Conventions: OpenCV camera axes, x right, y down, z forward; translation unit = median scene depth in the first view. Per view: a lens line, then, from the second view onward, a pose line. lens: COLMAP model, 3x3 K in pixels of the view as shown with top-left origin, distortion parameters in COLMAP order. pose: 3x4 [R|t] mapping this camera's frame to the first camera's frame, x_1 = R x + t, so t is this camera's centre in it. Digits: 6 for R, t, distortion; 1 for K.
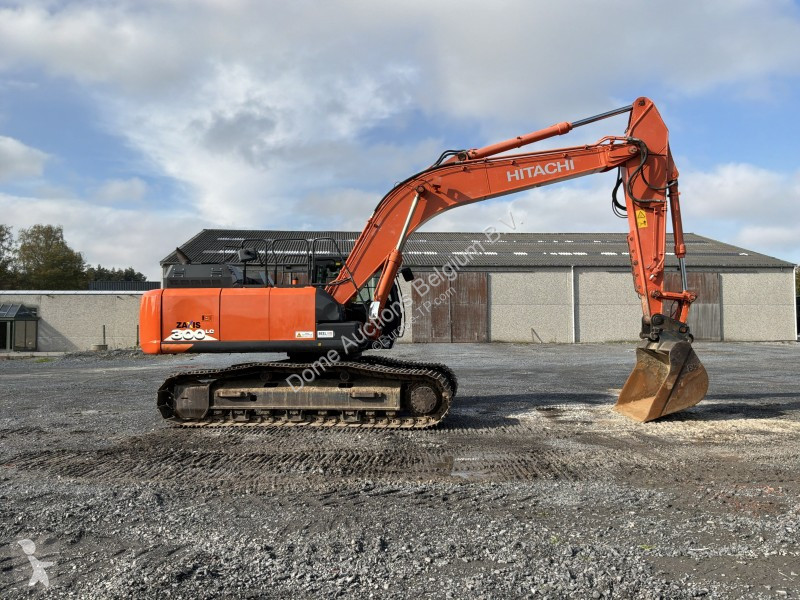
lens RADIAL K [[660.0, 0, 395.9], [0, 660.0, 299.7], [0, 0, 1]] dist [0.144309, -0.257849]
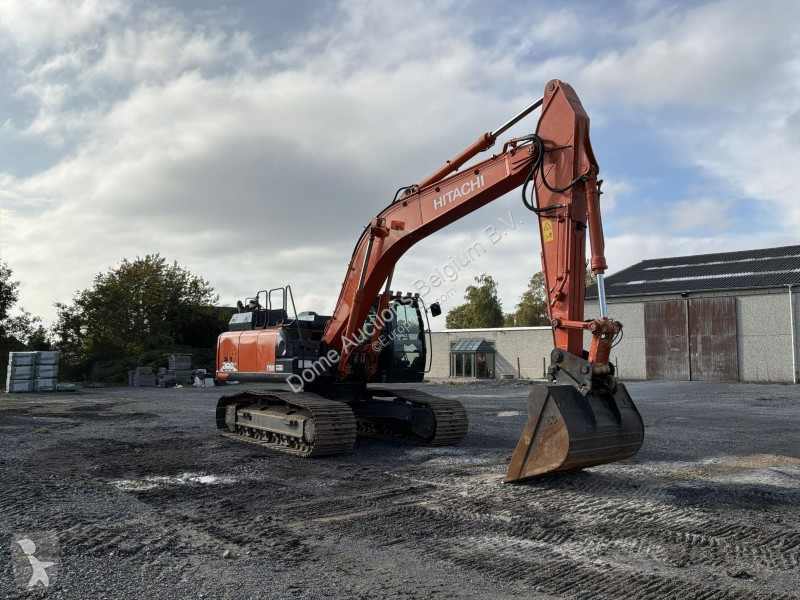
lens RADIAL K [[660.0, 0, 395.9], [0, 660.0, 299.7], [0, 0, 1]] dist [0.144309, -0.257849]
pose [[0.668638, -0.059566, -0.741199, 0.909995], [0.024188, 0.998001, -0.058384, 0.004911], [0.743195, 0.021109, 0.668742, 0.360758]]
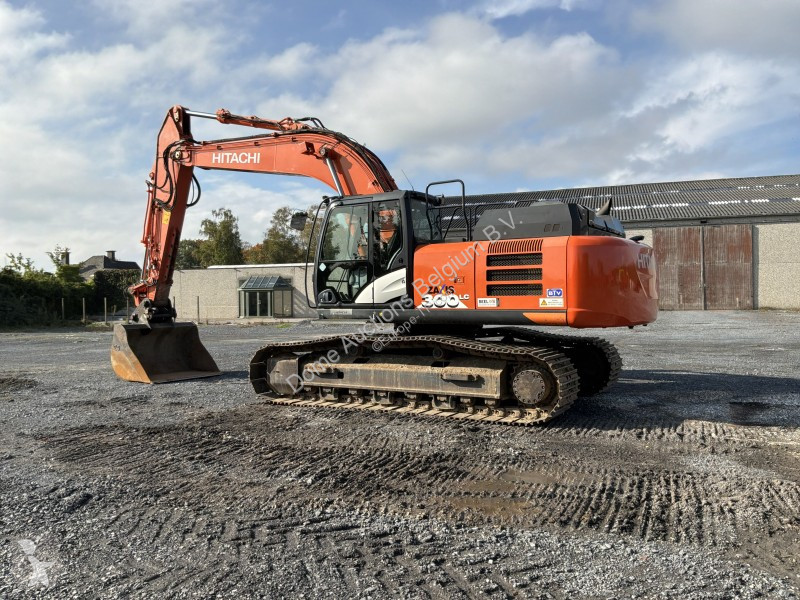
lens RADIAL K [[660.0, 0, 395.9], [0, 660.0, 299.7], [0, 0, 1]] dist [0.144309, -0.257849]
pose [[0.922979, -0.008284, -0.384762, 0.187102], [0.027366, 0.998650, 0.044147, 0.012769], [0.383877, -0.051277, 0.921959, 0.233402]]
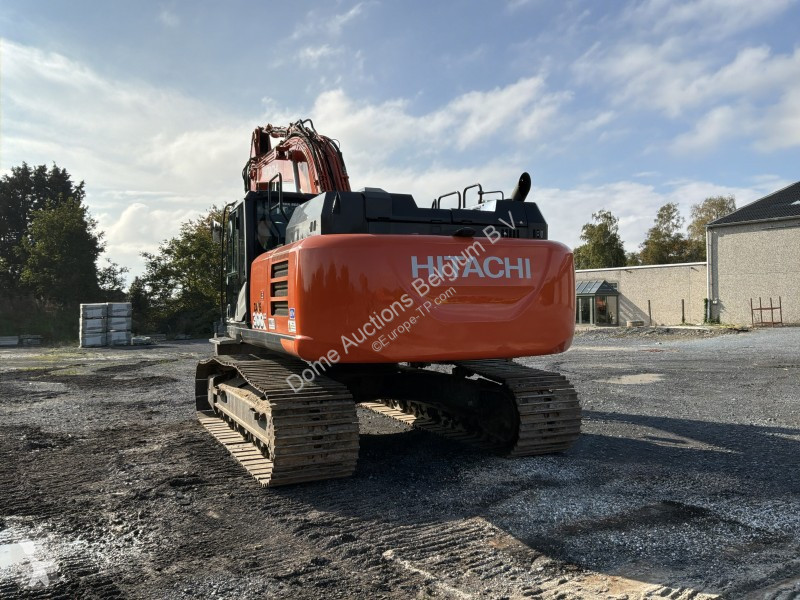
lens RADIAL K [[661.1, 0, 397.5], [0, 661.1, 275.6], [0, 0, 1]] dist [0.133328, -0.250353]
pose [[0.534835, -0.043217, -0.843850, 0.571502], [0.047228, 0.998659, -0.021212, 0.027094], [0.843635, -0.028508, 0.536159, 0.750382]]
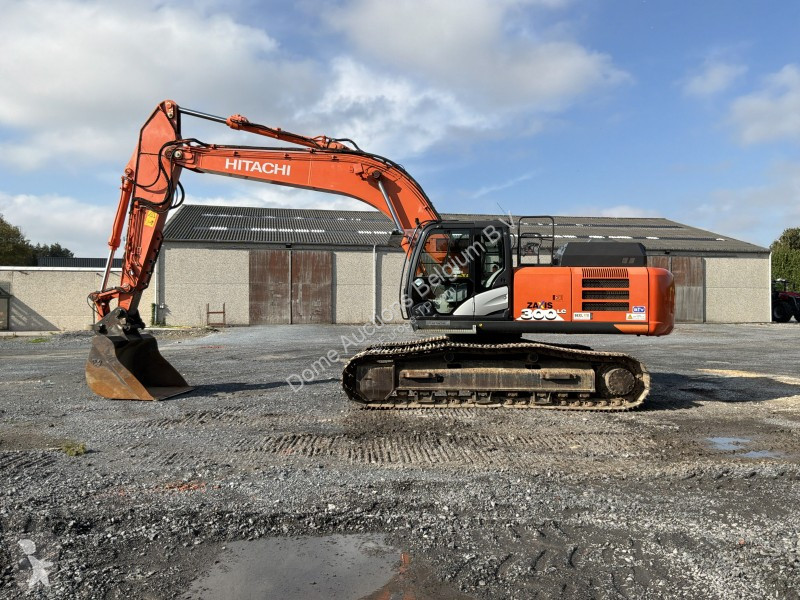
lens RADIAL K [[660.0, 0, 395.9], [0, 660.0, 299.7], [0, 0, 1]] dist [0.144309, -0.257849]
pose [[0.994659, 0.006999, 0.102980, -0.380010], [-0.009999, 0.999540, 0.028648, 0.003646], [-0.102732, -0.029525, 0.994271, 0.042808]]
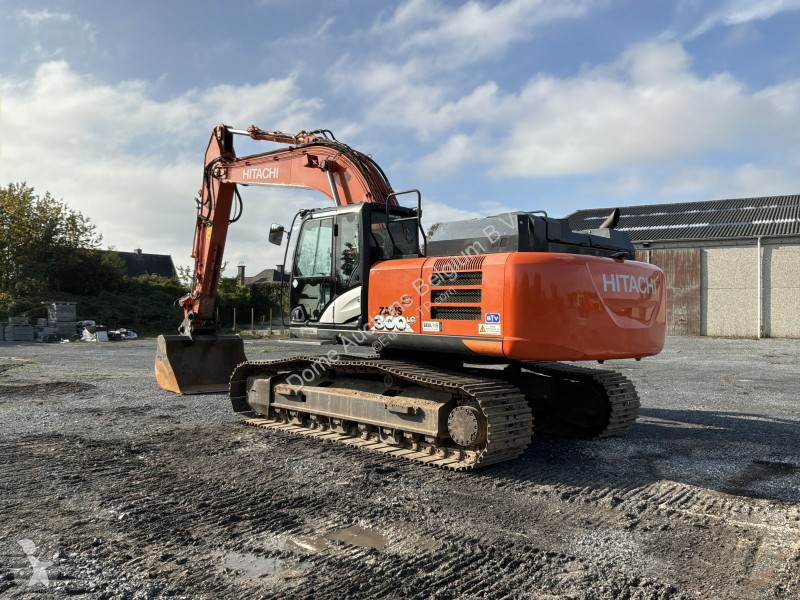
lens RADIAL K [[660.0, 0, 395.9], [0, 660.0, 299.7], [0, 0, 1]] dist [0.144309, -0.257849]
pose [[0.797051, 0.001962, -0.603908, 0.370766], [0.010233, 0.999807, 0.016754, 0.013447], [0.603825, -0.019534, 0.796878, 0.418280]]
